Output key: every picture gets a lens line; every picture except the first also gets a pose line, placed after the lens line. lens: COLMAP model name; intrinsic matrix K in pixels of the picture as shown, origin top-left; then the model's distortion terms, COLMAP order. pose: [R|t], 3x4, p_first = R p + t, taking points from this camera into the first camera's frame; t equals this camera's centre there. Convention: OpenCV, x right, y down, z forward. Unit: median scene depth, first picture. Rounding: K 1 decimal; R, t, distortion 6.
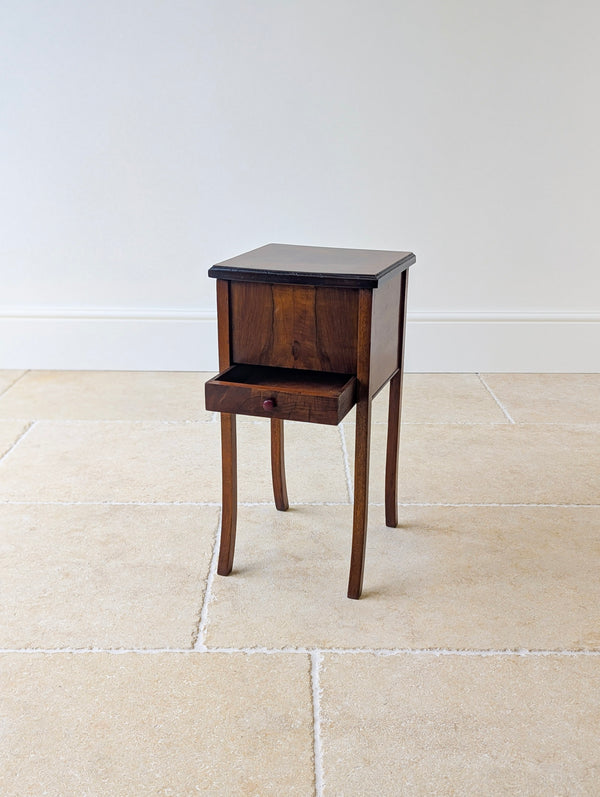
lens RADIAL K [[884.5, 0, 307.7], [0, 884.5, 413.9], [0, 0, 1]] dist [0.039439, -0.027124]
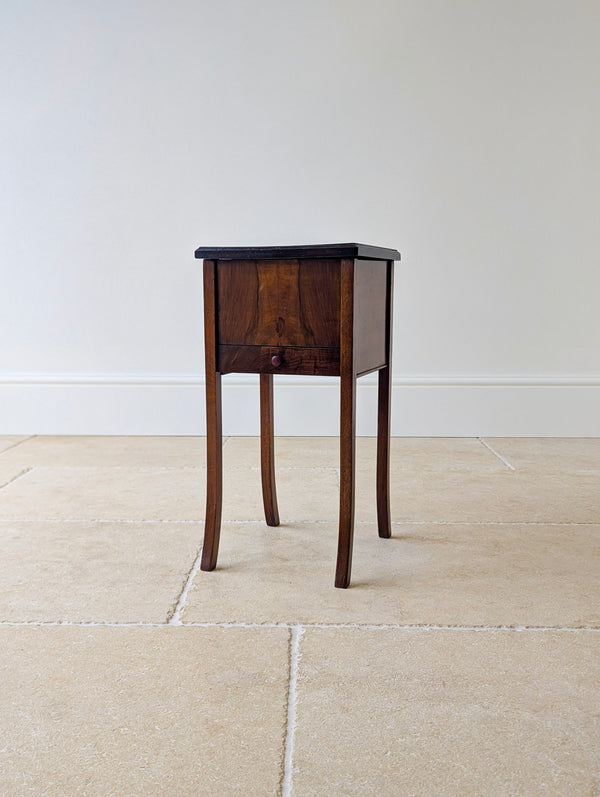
lens RADIAL K [[864.5, 0, 300.0], [0, 864.5, 398.5], [0, 0, 1]] dist [0.021262, 0.022987]
pose [[0.999575, -0.003820, -0.028885, 0.035949], [-0.001720, 0.981904, -0.189373, 0.186793], [0.029085, 0.189342, 0.981480, 0.049742]]
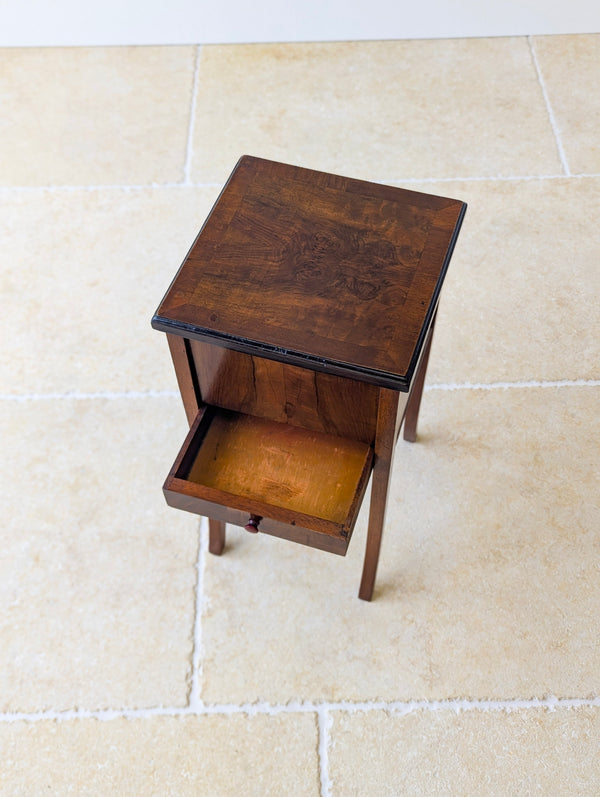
lens RADIAL K [[841.4, 0, 311.5], [0, 841.4, 397.1], [0, 0, 1]] dist [0.037634, -0.008197]
pose [[0.999721, -0.021948, -0.008675, 0.010238], [0.022758, 0.799211, 0.600620, -0.464410], [-0.006249, -0.600650, 0.799488, 0.454222]]
